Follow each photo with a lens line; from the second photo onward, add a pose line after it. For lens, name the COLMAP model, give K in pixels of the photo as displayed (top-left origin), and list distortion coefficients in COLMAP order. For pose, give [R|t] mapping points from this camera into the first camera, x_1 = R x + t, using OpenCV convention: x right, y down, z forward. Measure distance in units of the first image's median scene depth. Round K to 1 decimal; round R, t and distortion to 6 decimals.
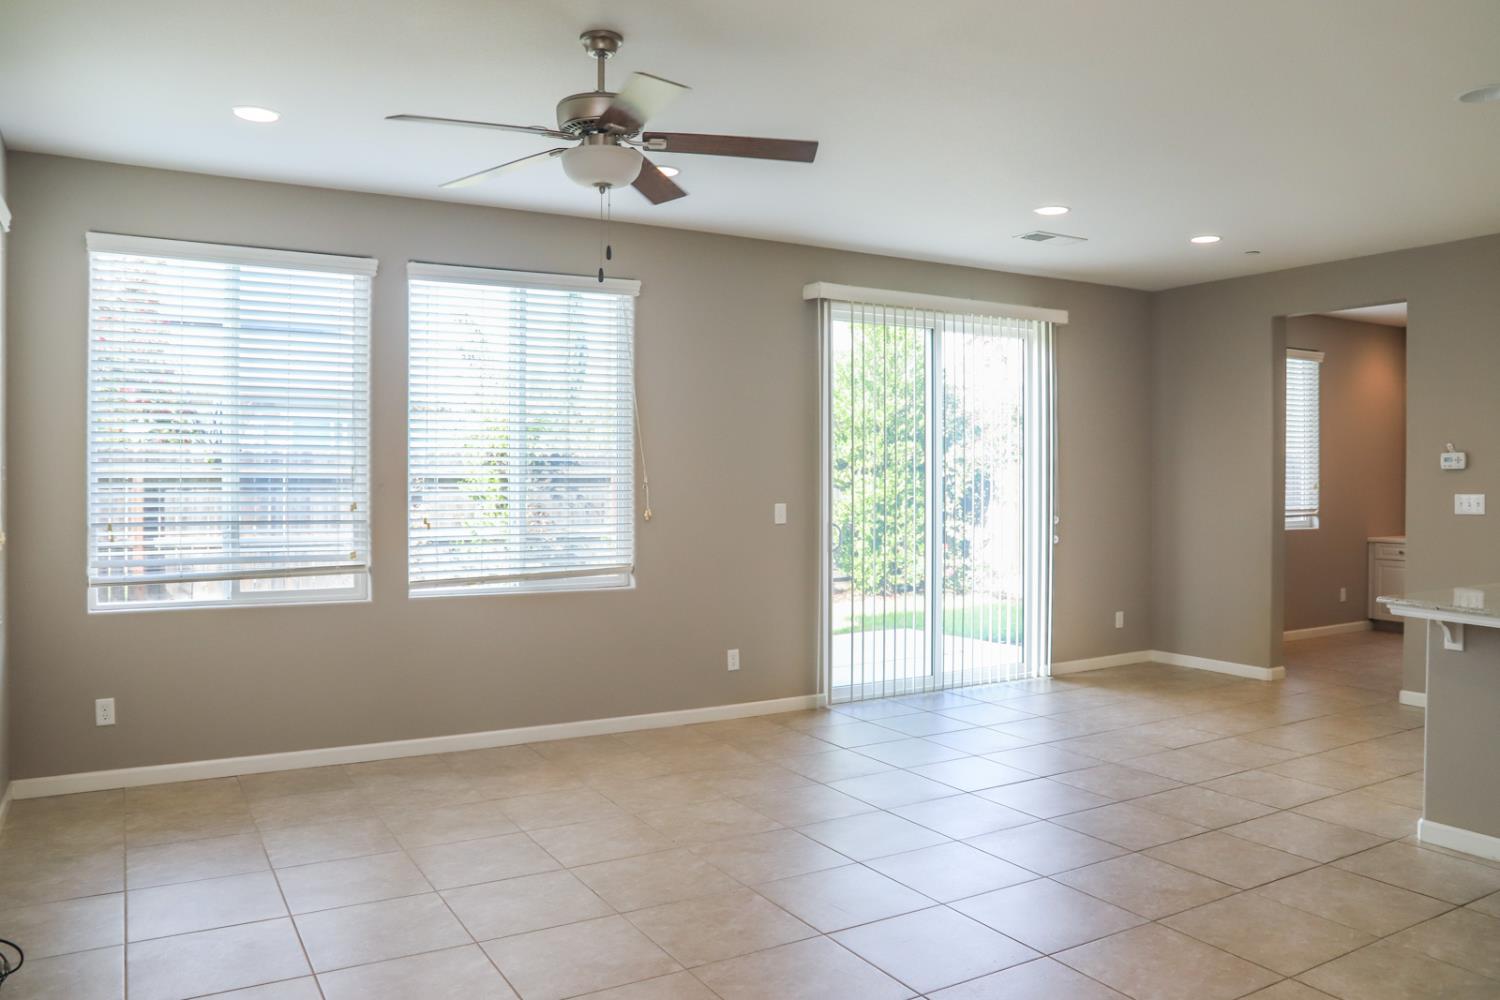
lens RADIAL K [[1091.9, 0, 755.9], [0, 1091.9, 478.3], [0, 0, 1]] dist [-0.126673, 0.103260]
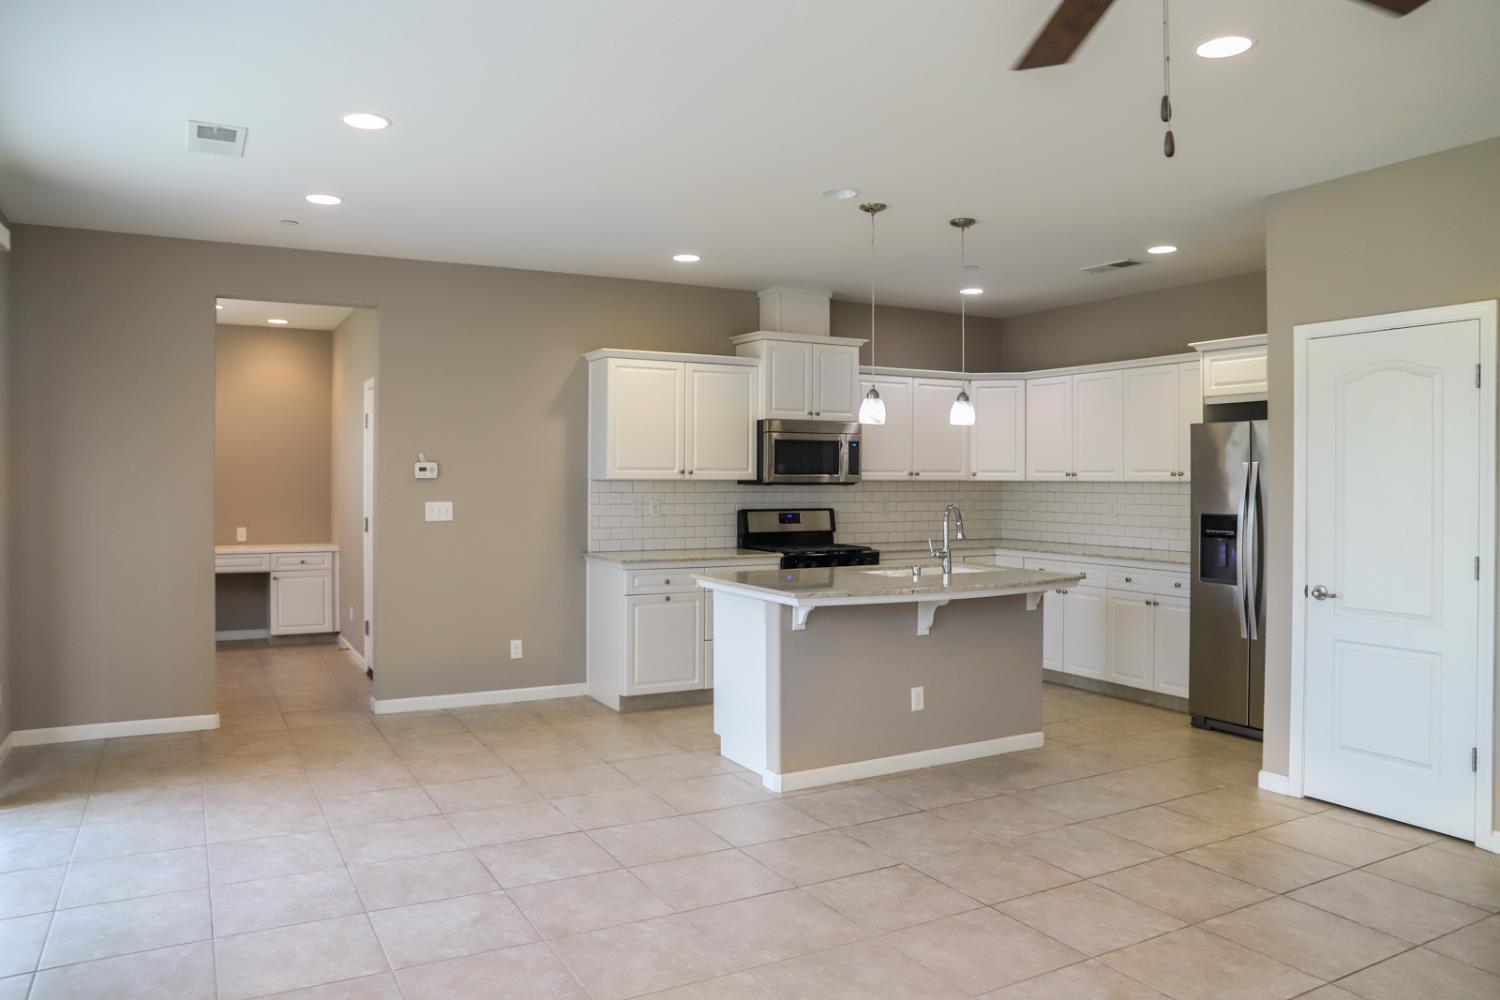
lens RADIAL K [[1055.0, 0, 739.6], [0, 1055.0, 493.9], [0, 0, 1]] dist [-0.115389, 0.079339]
pose [[0.029540, -0.016035, 0.999435, -0.436086], [-0.002165, 0.999868, 0.016106, -0.012759], [-0.999561, -0.002640, 0.029501, 0.784584]]
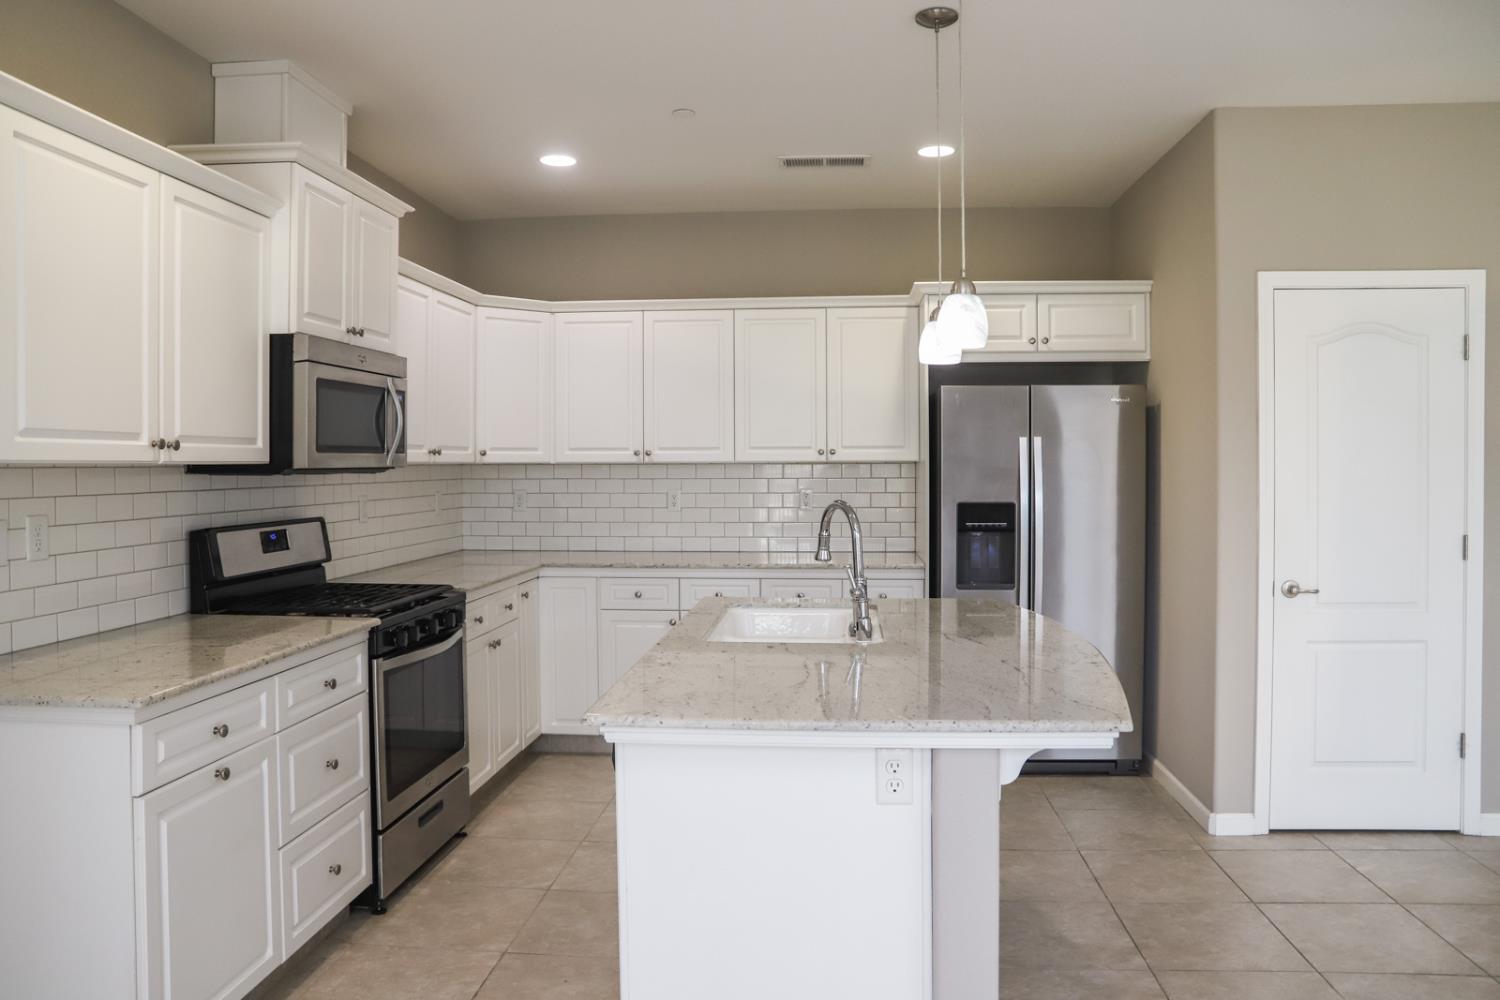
lens RADIAL K [[1062.6, 0, 766.2], [0, 1062.6, 478.5], [0, 0, 1]] dist [-0.117658, 0.079521]
pose [[-0.824816, -0.006746, 0.565361, 0.342574], [0.002738, 0.999869, 0.015924, -0.008864], [-0.565395, 0.014682, -0.824690, 1.150128]]
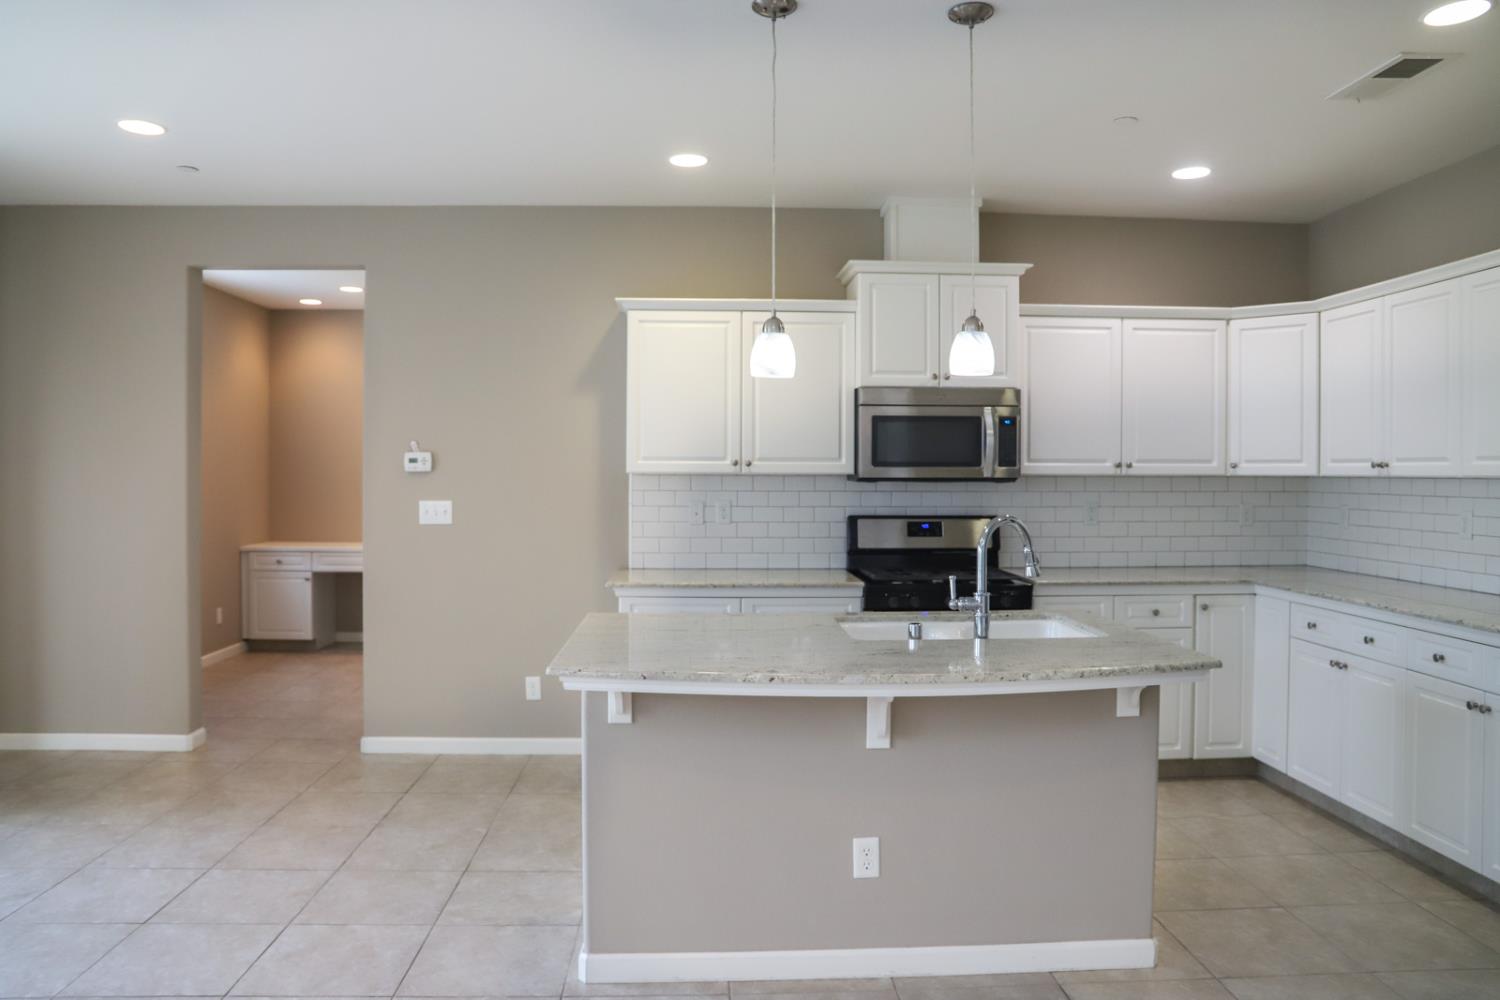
lens RADIAL K [[1065.3, 0, 744.8], [0, 1065.3, 489.2], [0, 0, 1]] dist [-0.131261, 0.093065]
pose [[0.466450, -0.014793, 0.884424, 0.034874], [-0.001561, 0.999845, 0.017547, -0.011853], [-0.884546, -0.009566, 0.466355, 0.436479]]
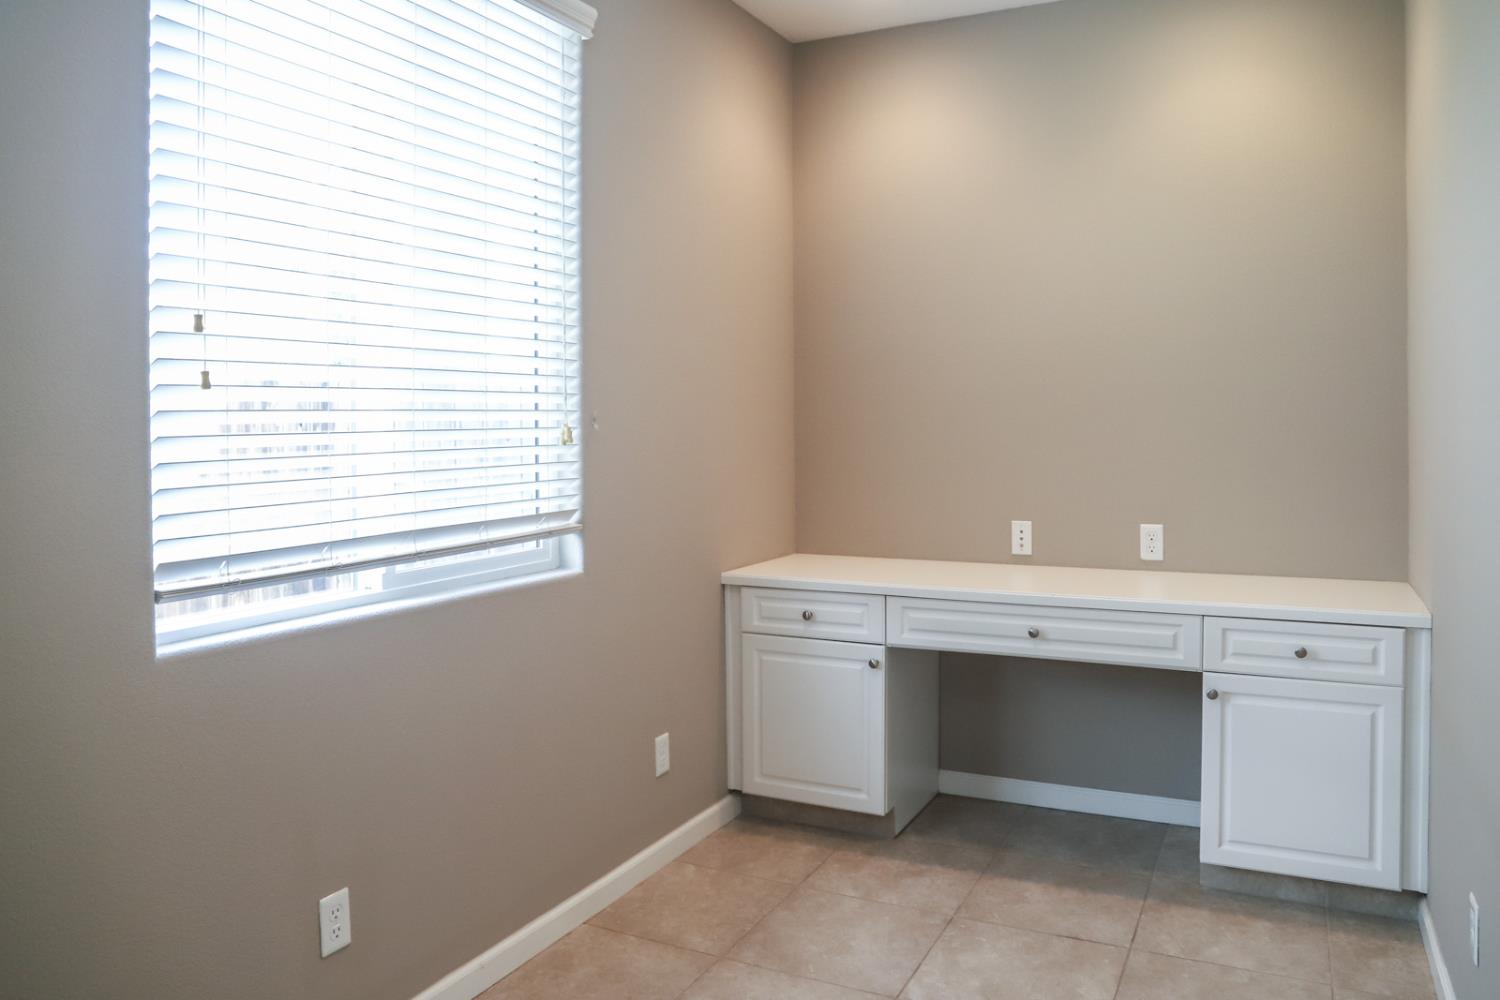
lens RADIAL K [[1087.3, 0, 788.5], [0, 1087.3, 449.4], [0, 0, 1]] dist [-0.098287, 0.089532]
pose [[0.822766, -0.024775, 0.567840, 0.709606], [0.011357, 0.999567, 0.027155, 0.006151], [-0.568267, -0.015893, 0.822691, 1.250770]]
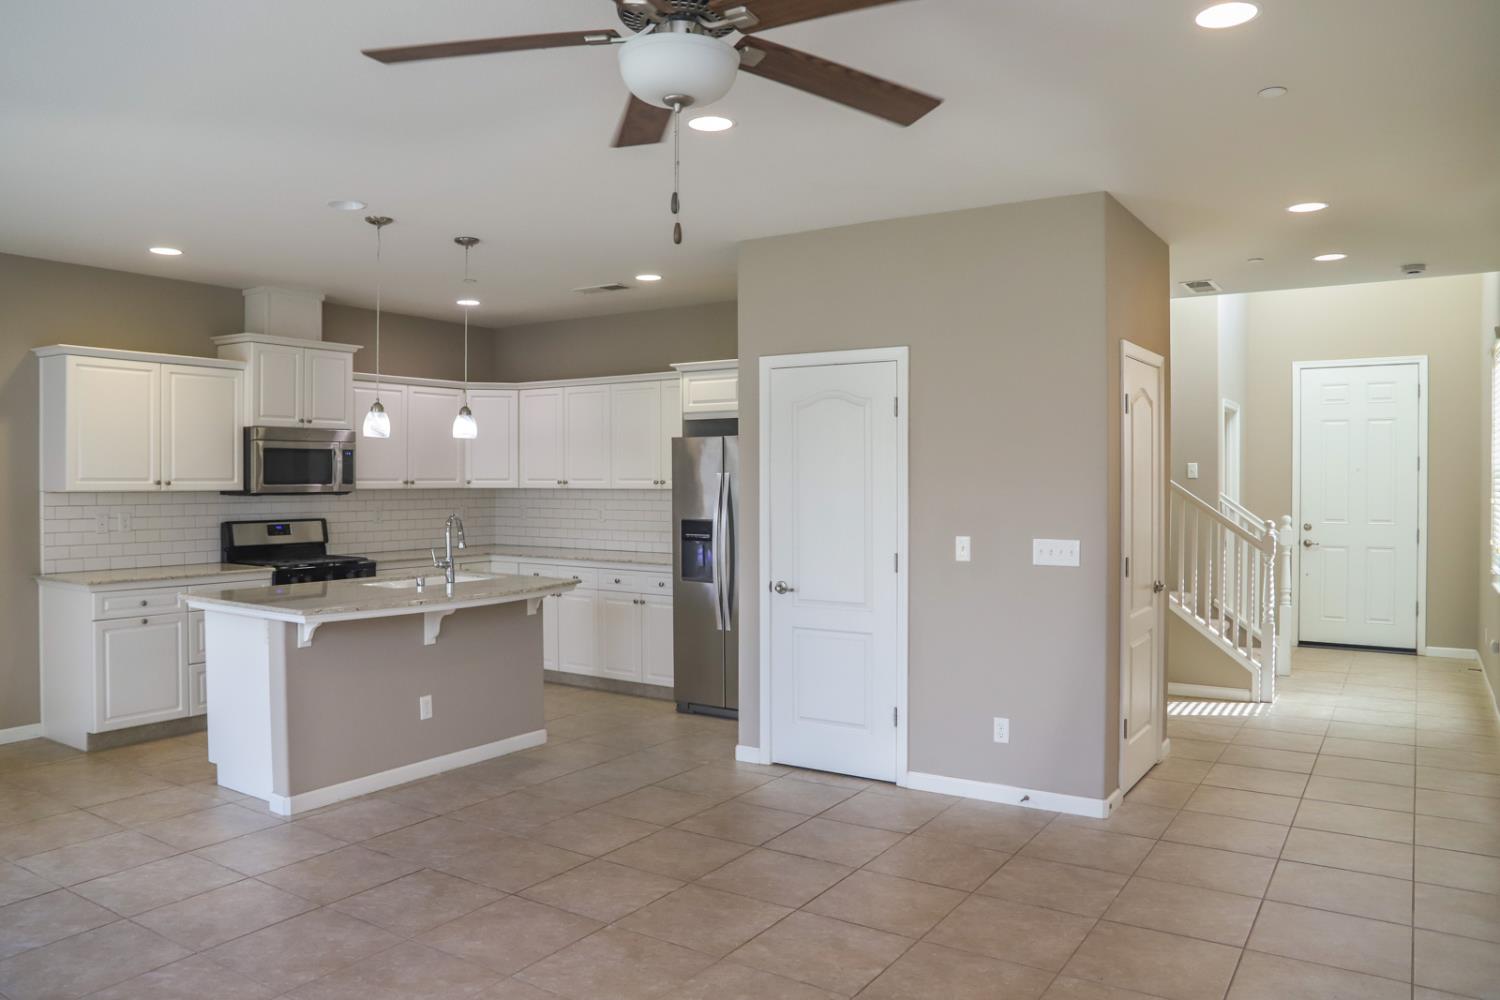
lens RADIAL K [[1075.0, 0, 746.6], [0, 1075.0, 496.4], [0, 0, 1]] dist [-0.148155, 0.122067]
pose [[-0.443799, -0.016548, 0.895974, -0.487748], [-0.001125, 0.999839, 0.017909, -0.025109], [-0.896126, 0.006940, -0.443746, 0.818617]]
